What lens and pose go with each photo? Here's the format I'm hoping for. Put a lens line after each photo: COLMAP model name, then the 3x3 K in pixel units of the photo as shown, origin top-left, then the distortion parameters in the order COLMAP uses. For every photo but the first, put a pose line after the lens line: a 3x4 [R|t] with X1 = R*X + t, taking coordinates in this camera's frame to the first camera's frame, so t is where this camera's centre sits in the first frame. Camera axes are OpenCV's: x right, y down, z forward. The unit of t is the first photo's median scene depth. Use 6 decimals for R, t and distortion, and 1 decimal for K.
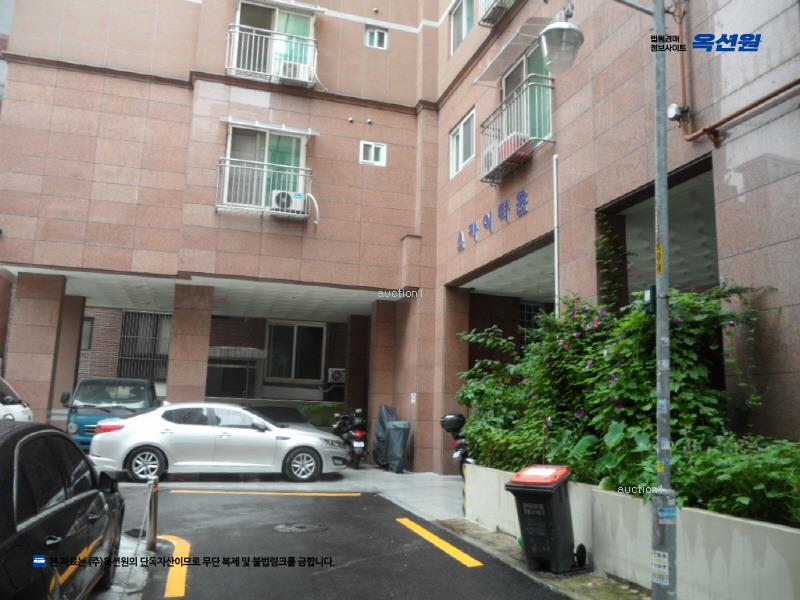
lens RADIAL K [[635.9, 0, 400.0], [0, 635.9, 300.0], [0, 0, 1]] dist [-0.039119, -0.001843]
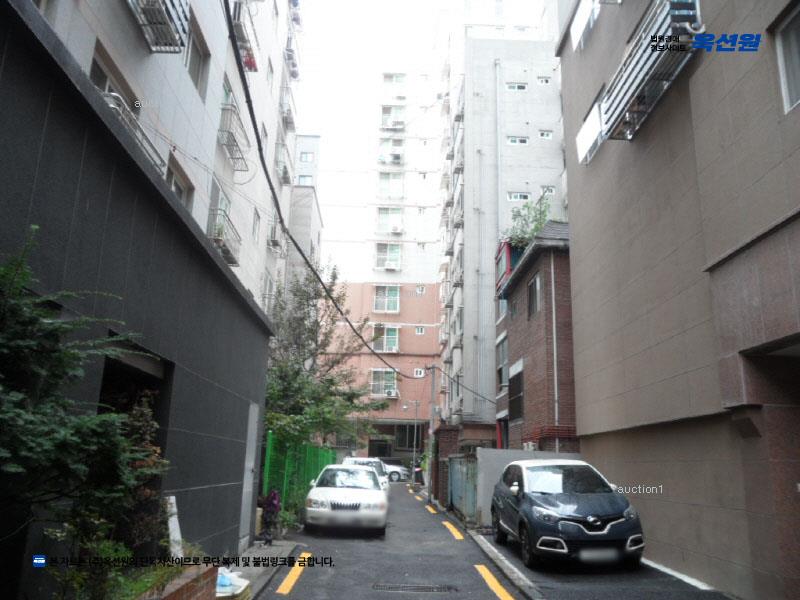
lens RADIAL K [[635.9, 0, 400.0], [0, 635.9, 300.0], [0, 0, 1]] dist [-0.039119, -0.001843]
pose [[0.961404, -0.067085, -0.266836, 0.700942], [0.043871, 0.994789, -0.092032, -0.307298], [0.271619, 0.076774, 0.959338, -1.935891]]
